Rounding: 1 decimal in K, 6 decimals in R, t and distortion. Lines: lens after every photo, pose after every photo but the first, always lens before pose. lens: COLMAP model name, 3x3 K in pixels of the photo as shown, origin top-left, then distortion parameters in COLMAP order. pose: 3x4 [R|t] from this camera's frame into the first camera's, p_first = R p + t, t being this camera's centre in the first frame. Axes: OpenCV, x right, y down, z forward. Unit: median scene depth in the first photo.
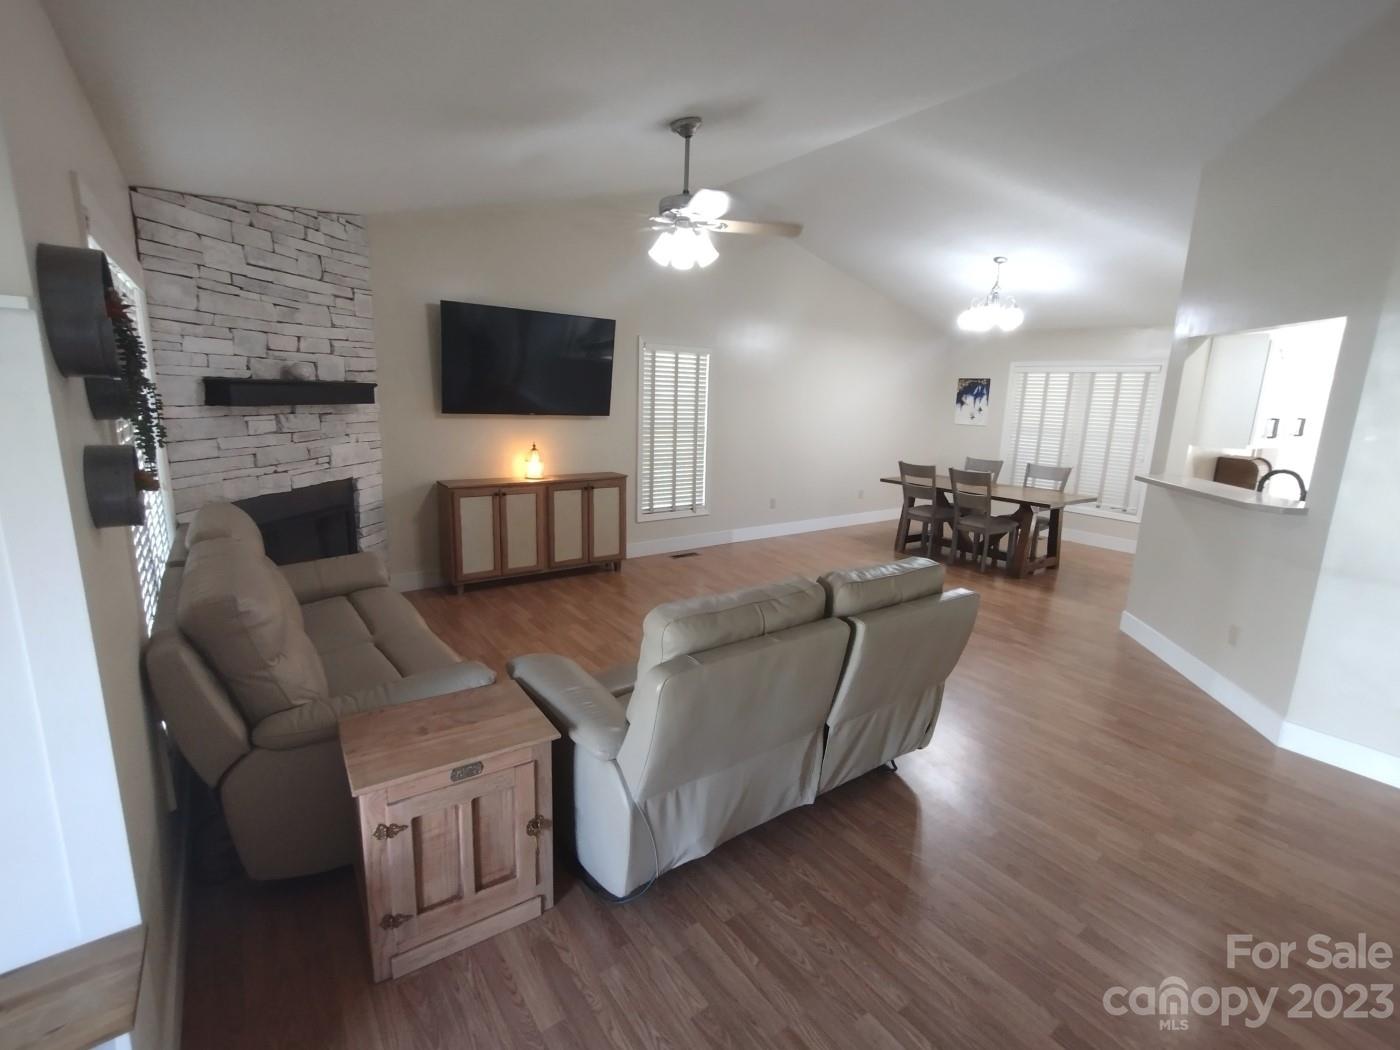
lens RADIAL K [[637.0, 0, 700.0], [0, 637.0, 525.0], [0, 0, 1]] dist [-0.002840, 0.000288]
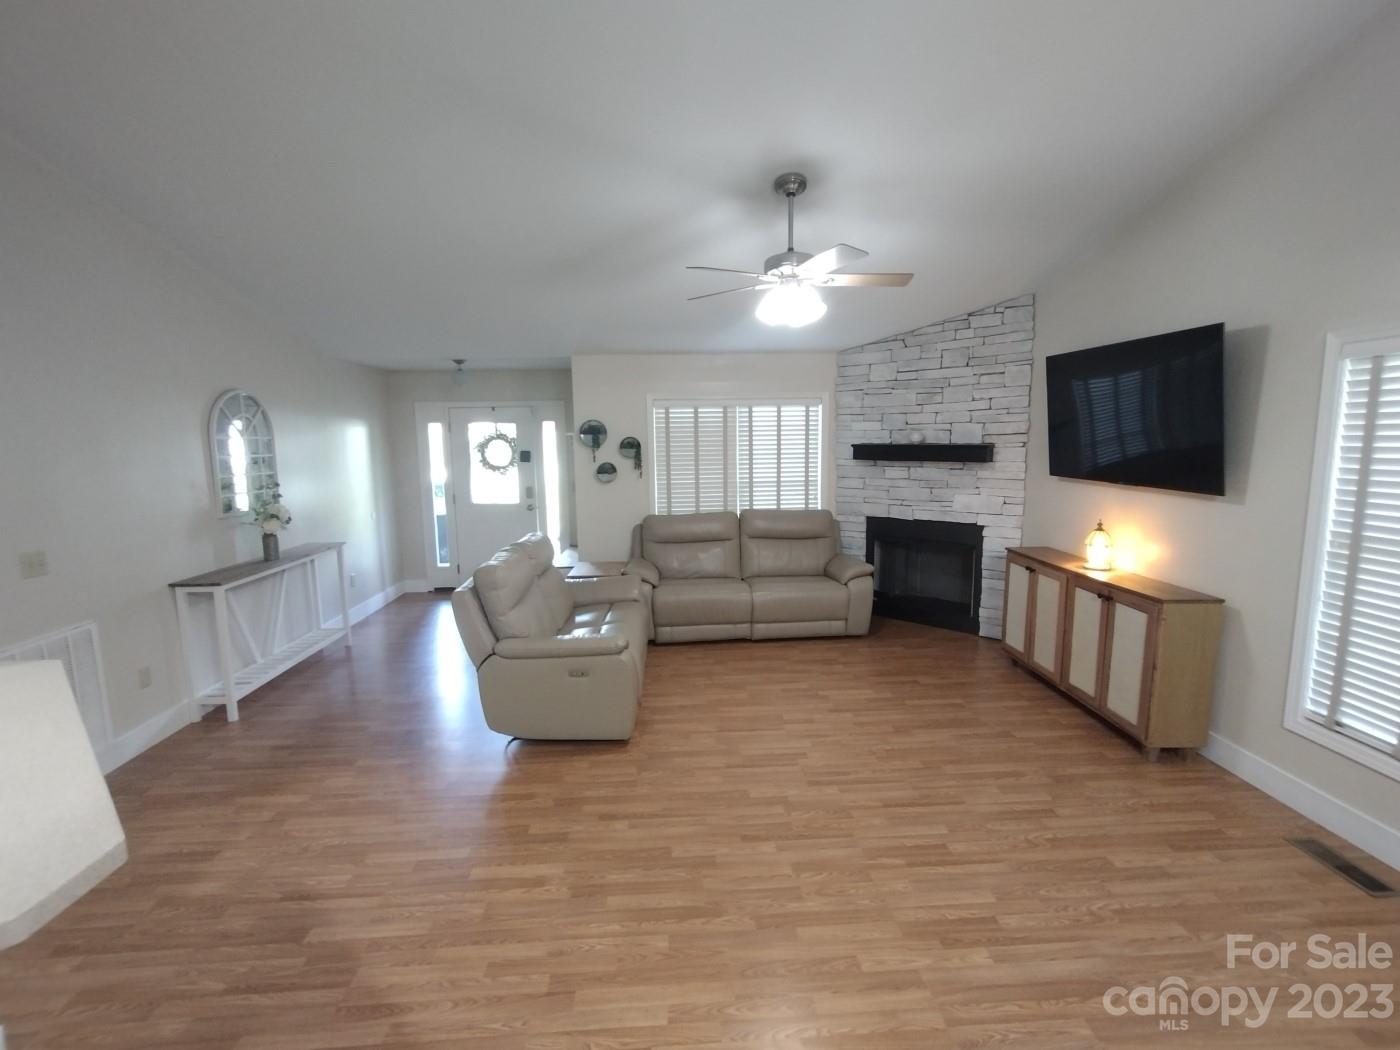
lens RADIAL K [[637.0, 0, 700.0], [0, 637.0, 525.0], [0, 0, 1]] dist [-0.002840, 0.000288]
pose [[-0.550318, 0.088969, -0.830201, 0.694242], [-0.179352, 0.958501, 0.221606, -0.234447], [0.815465, 0.270852, -0.511524, 1.148469]]
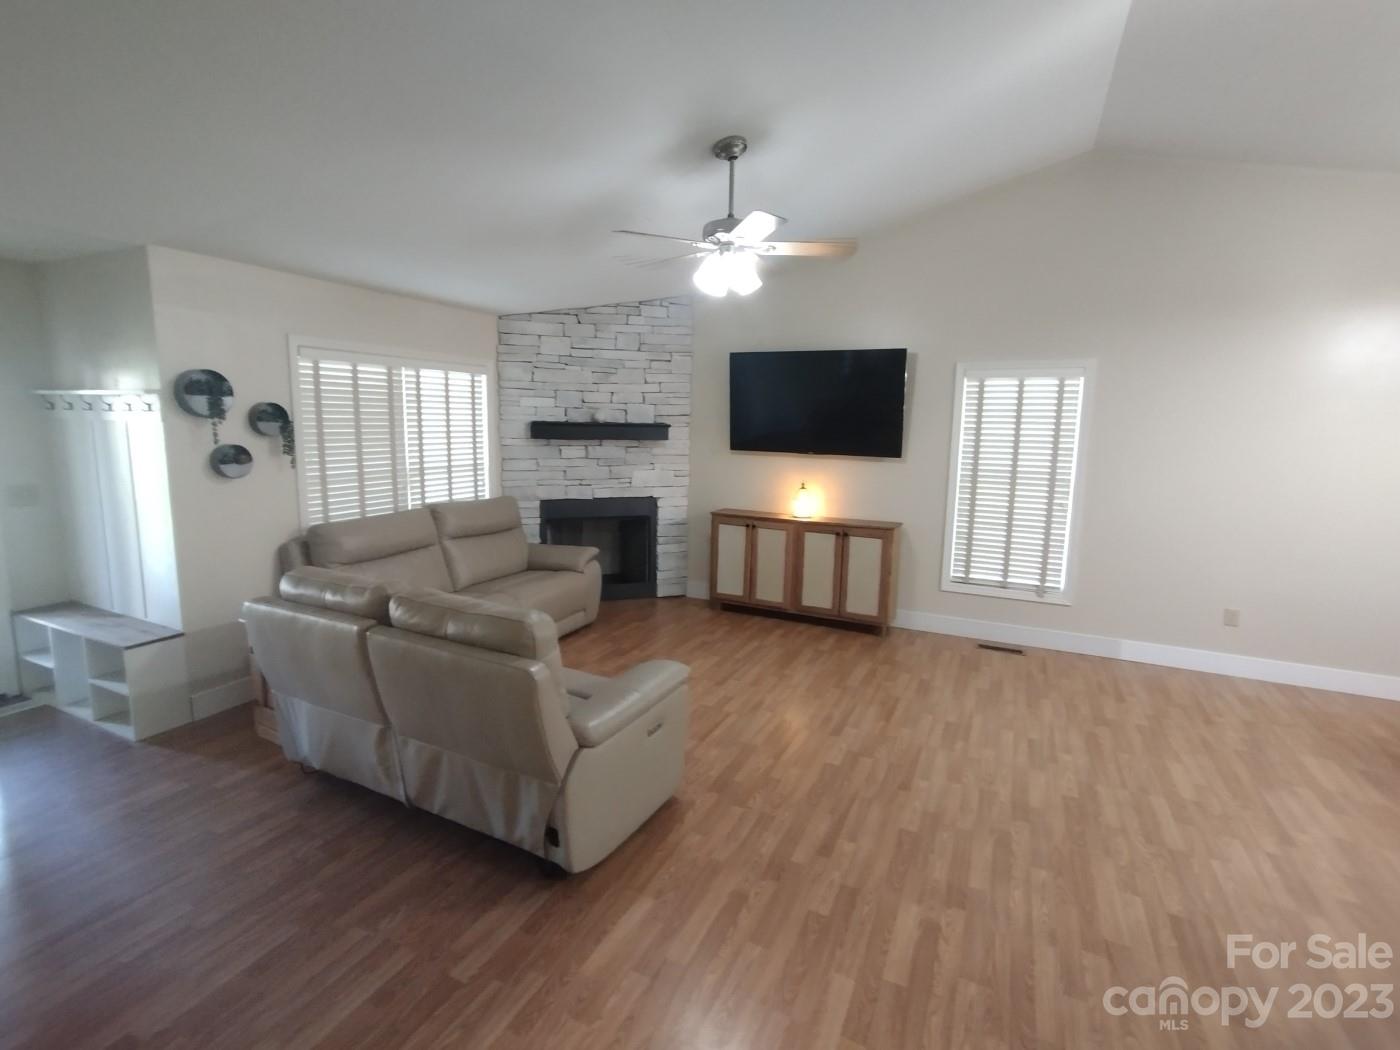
lens RADIAL K [[661.2, 0, 681.6], [0, 661.2, 519.0], [0, 0, 1]] dist [-0.001411, 0.000069]
pose [[0.451133, 0.103769, -0.886403, 0.657973], [-0.186428, 0.982263, 0.020109, -0.065214], [0.872768, 0.156179, 0.462477, 0.421561]]
